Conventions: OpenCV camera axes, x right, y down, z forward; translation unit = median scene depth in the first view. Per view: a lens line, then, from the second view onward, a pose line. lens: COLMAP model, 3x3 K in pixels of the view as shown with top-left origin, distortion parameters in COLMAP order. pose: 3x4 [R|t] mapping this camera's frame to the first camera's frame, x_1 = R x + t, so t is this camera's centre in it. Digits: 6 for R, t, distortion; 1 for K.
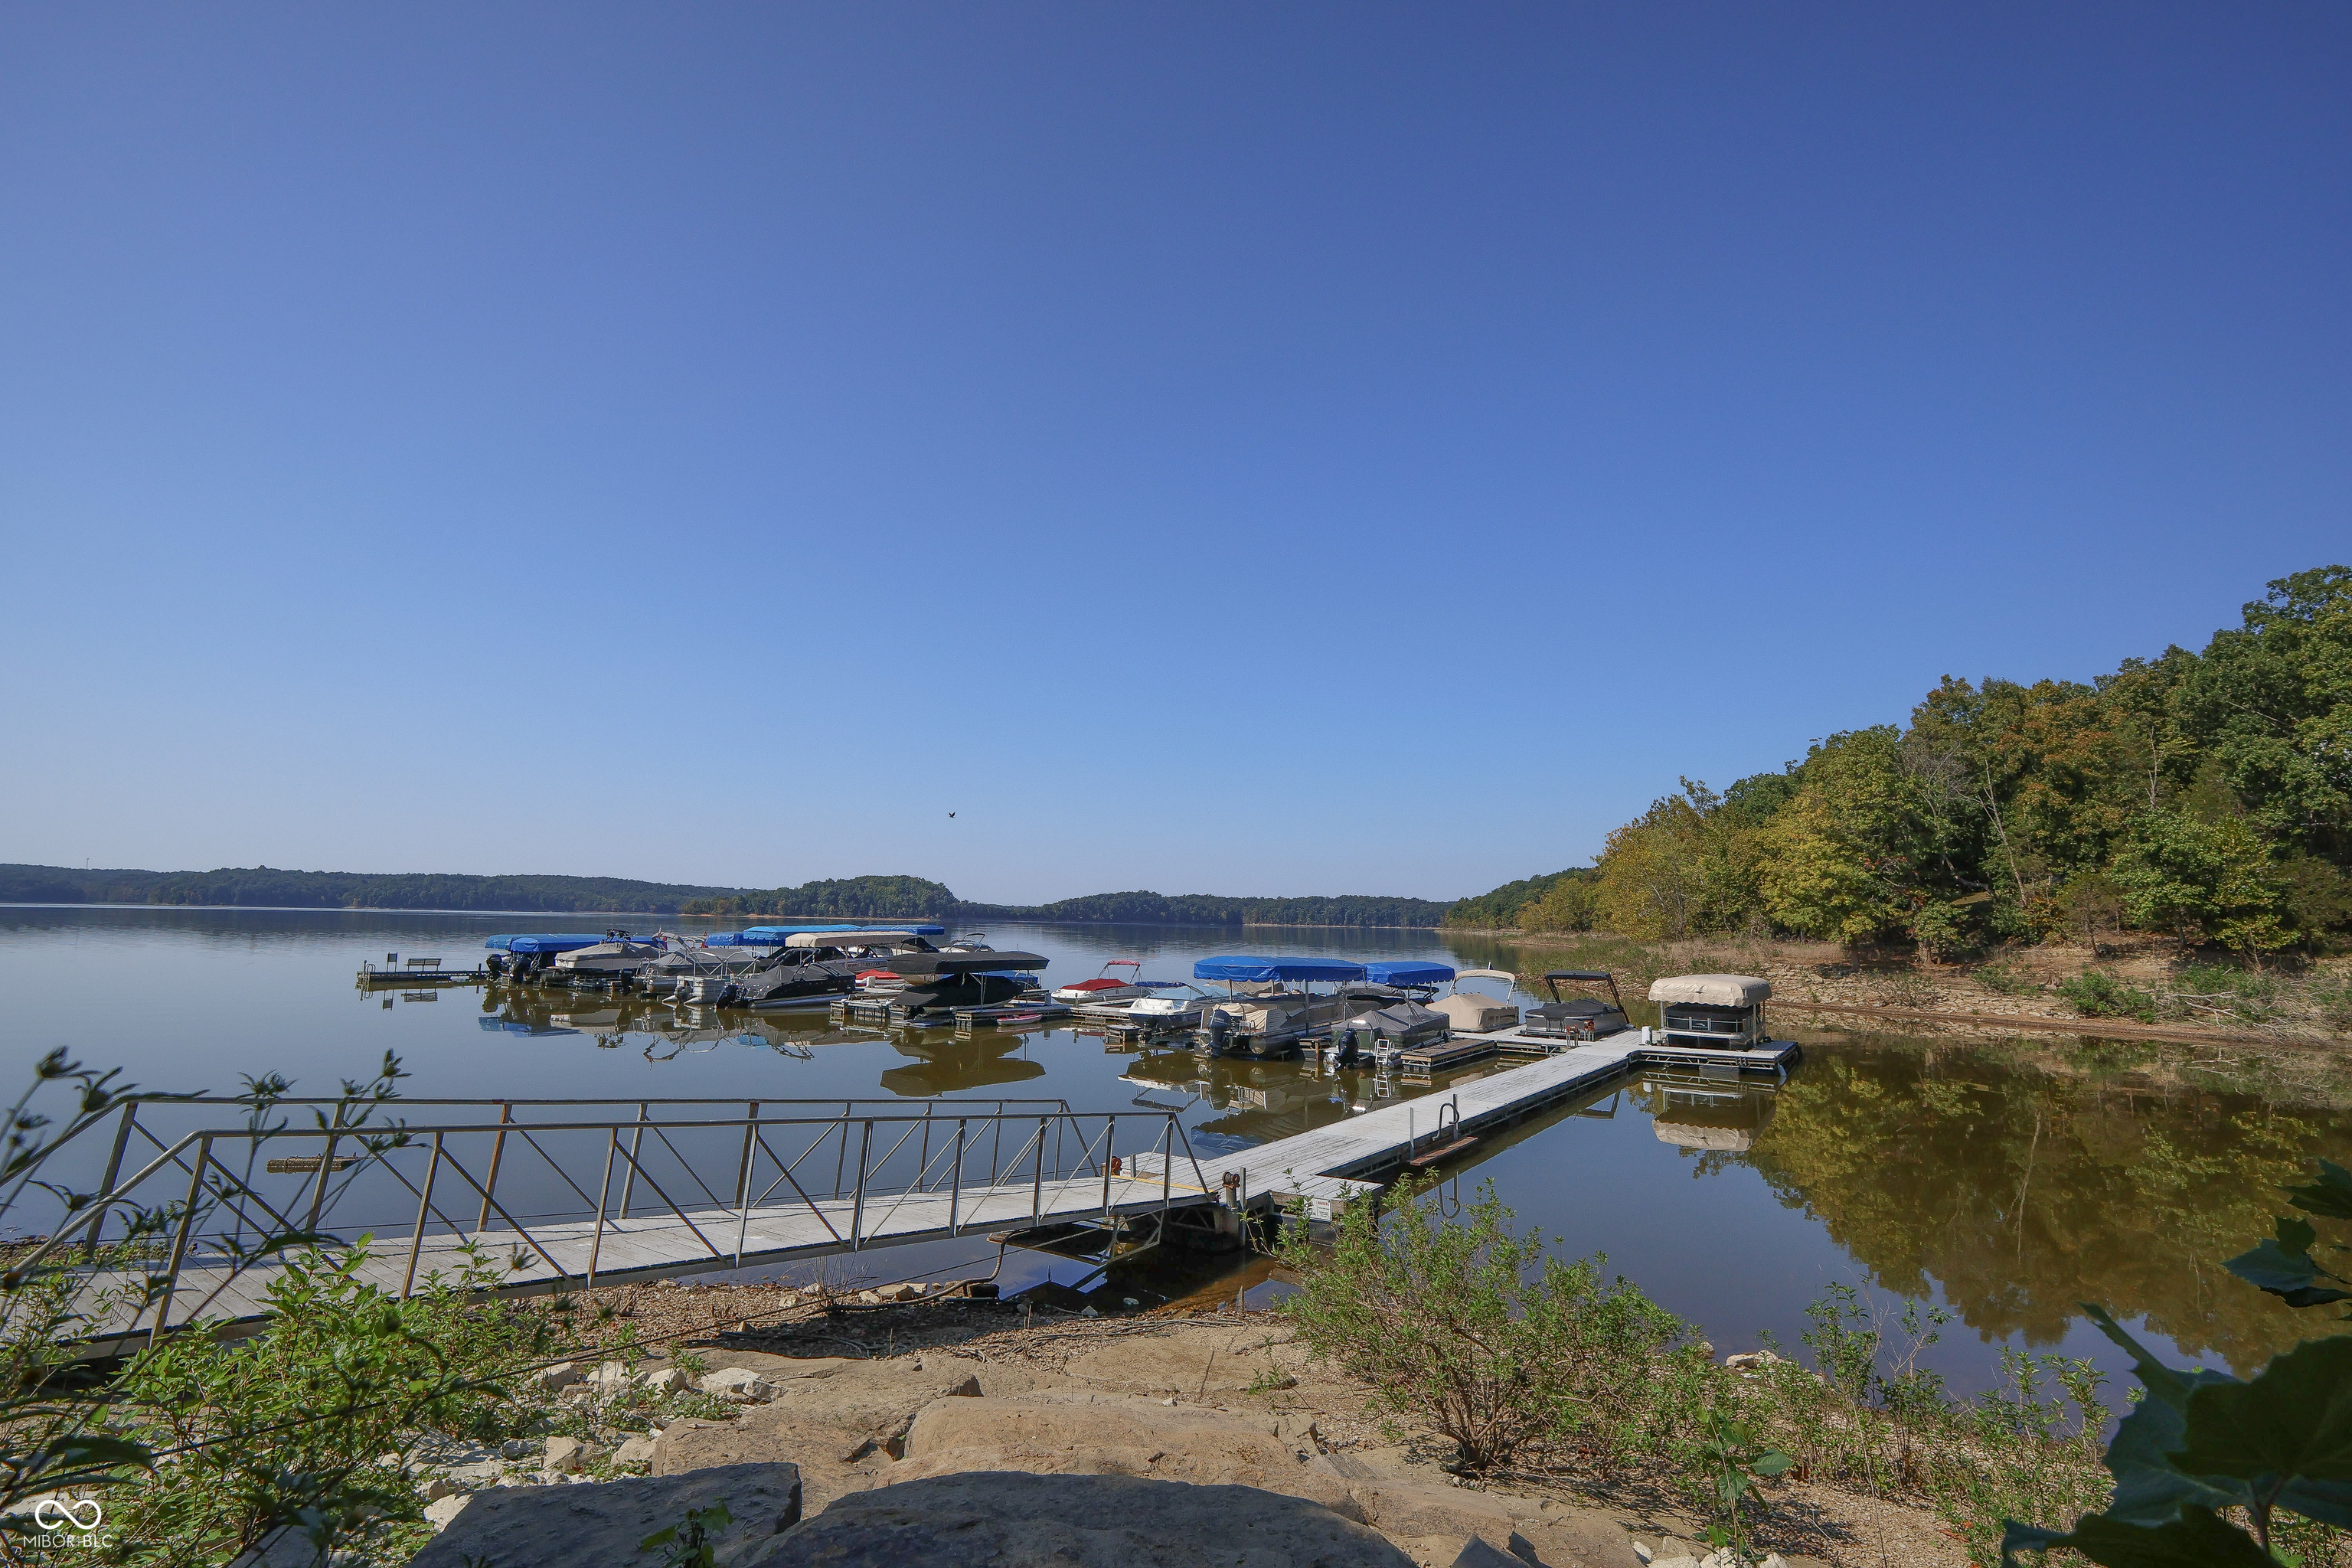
lens RADIAL K [[1076.8, 0, 1176.0], [0, 1076.8, 784.0], [0, 0, 1]] dist [-0.003684, 0.000115]
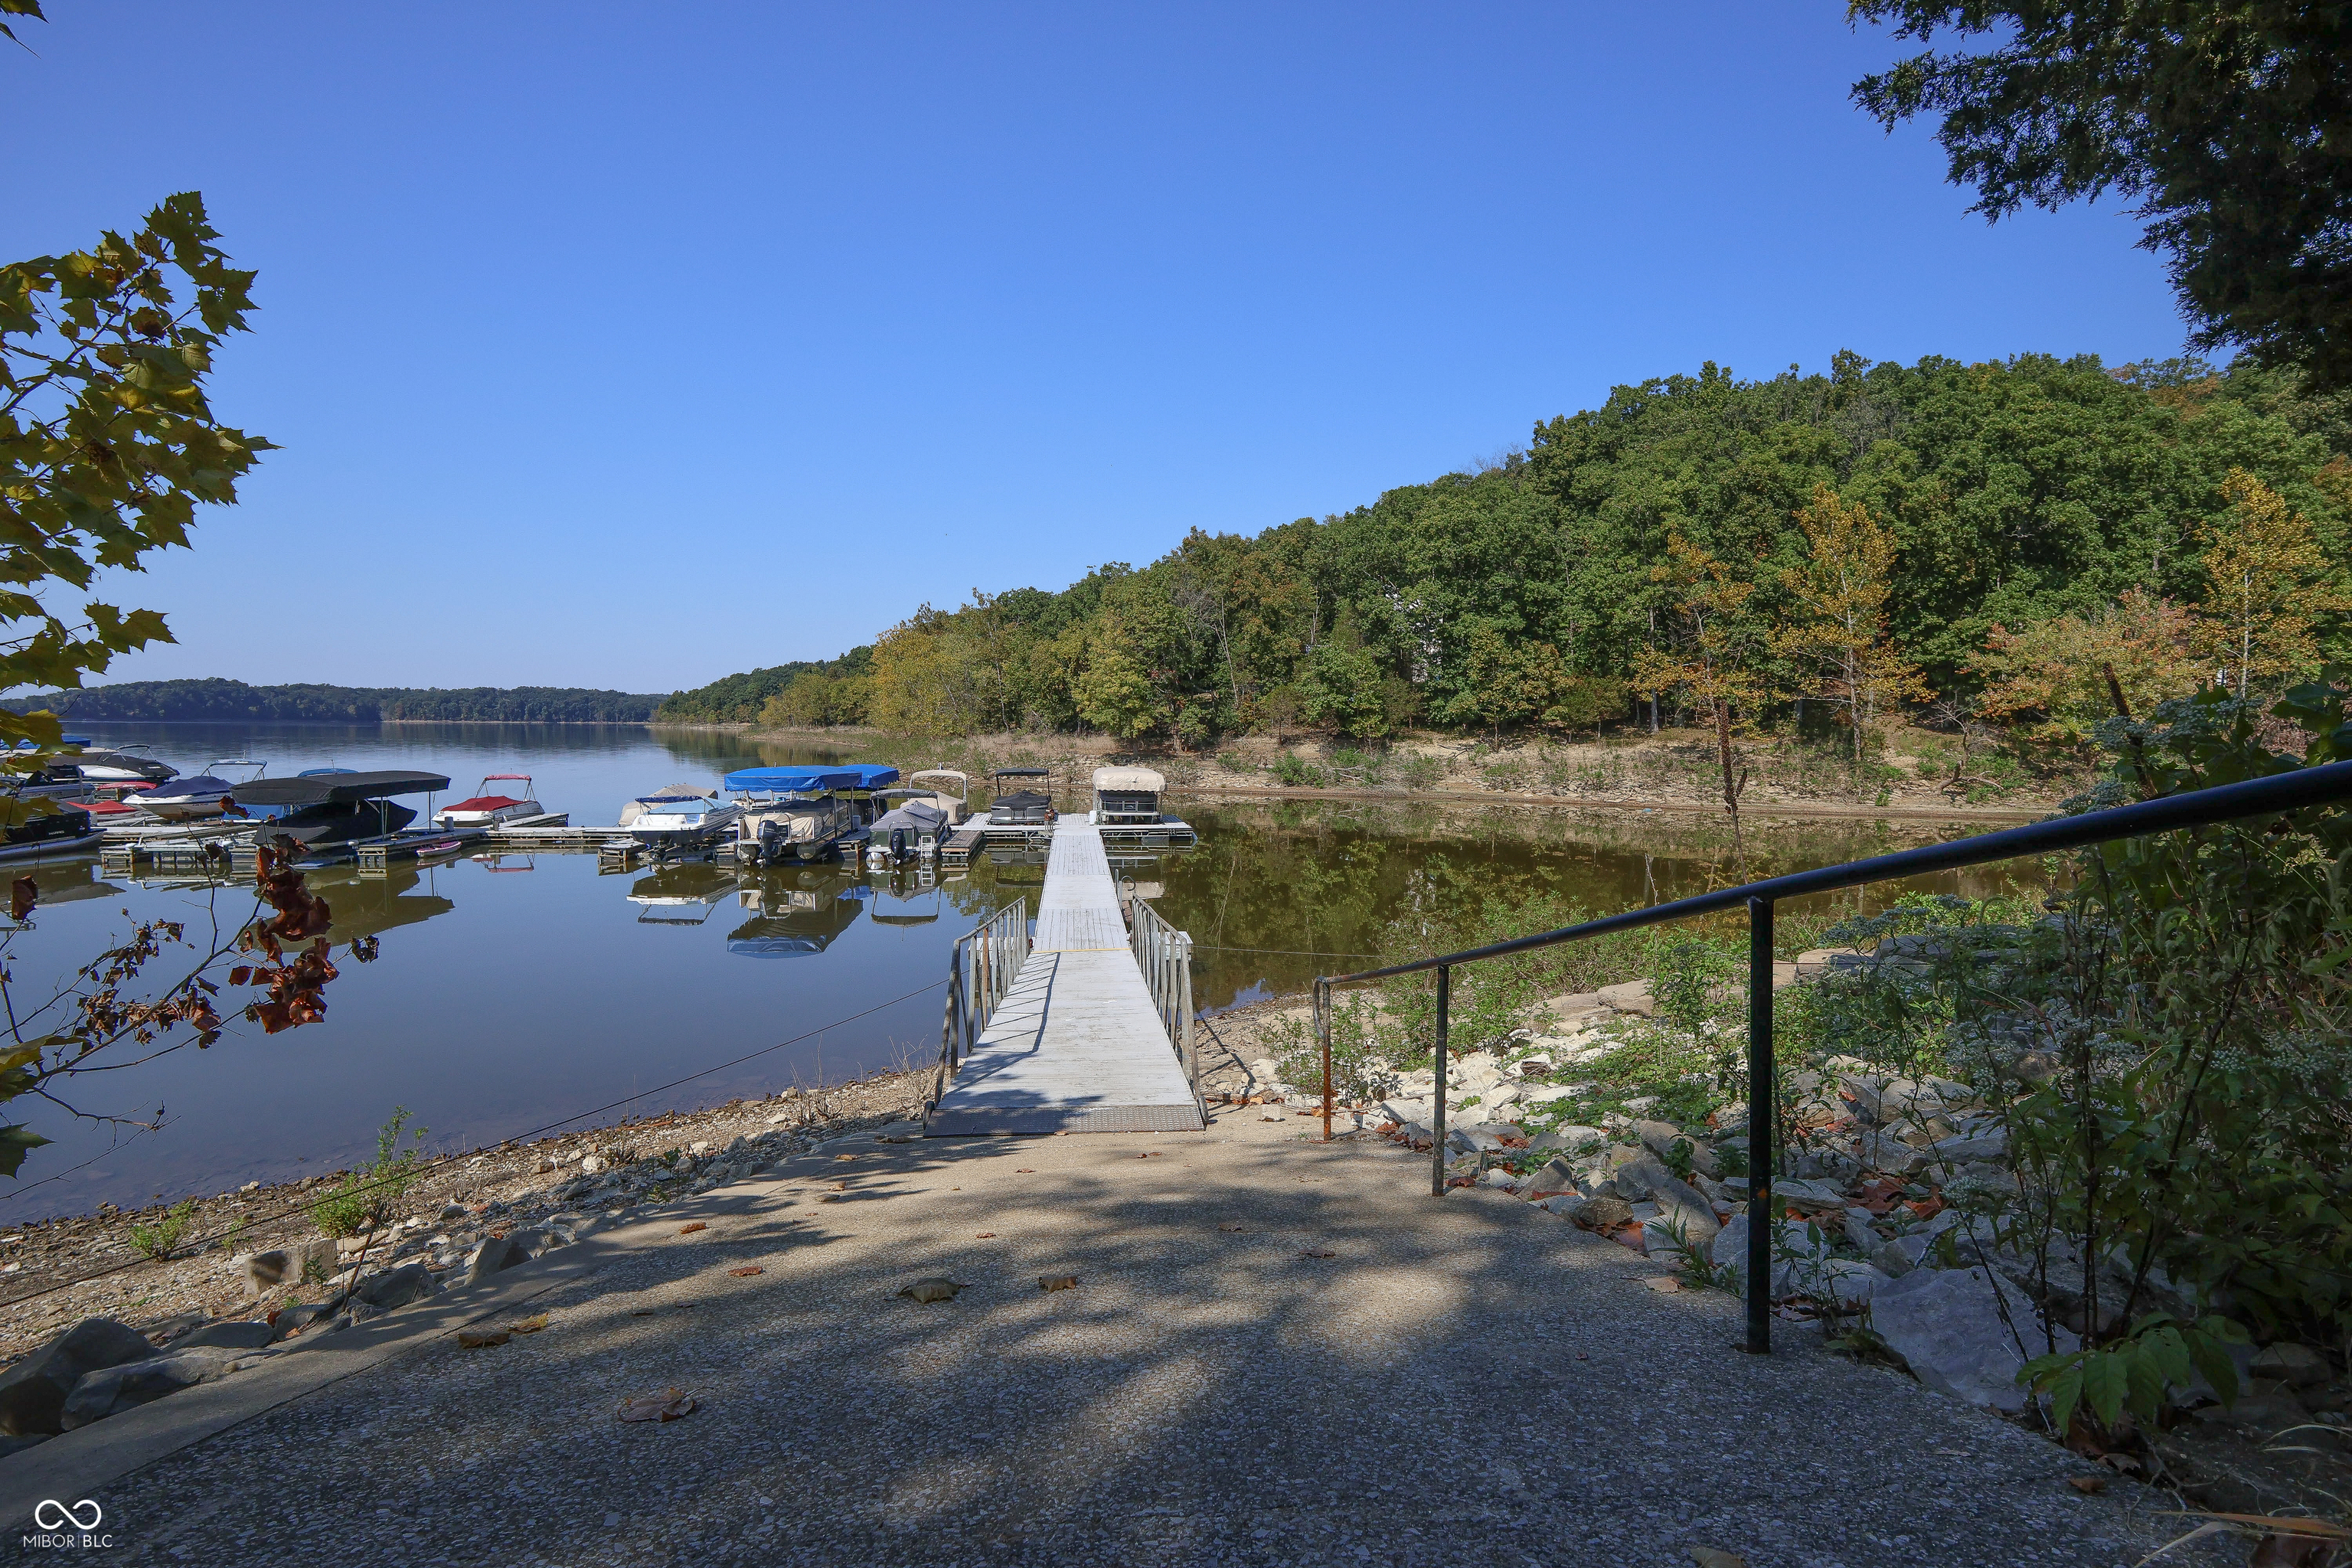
lens RADIAL K [[1076.8, 0, 1176.0], [0, 1076.8, 784.0], [0, 0, 1]] dist [-0.003684, 0.000115]
pose [[0.773601, -0.047238, 0.631910, -0.176043], [-0.073311, 0.983849, 0.163296, -0.011351], [-0.629418, -0.172652, 0.757644, -0.006596]]
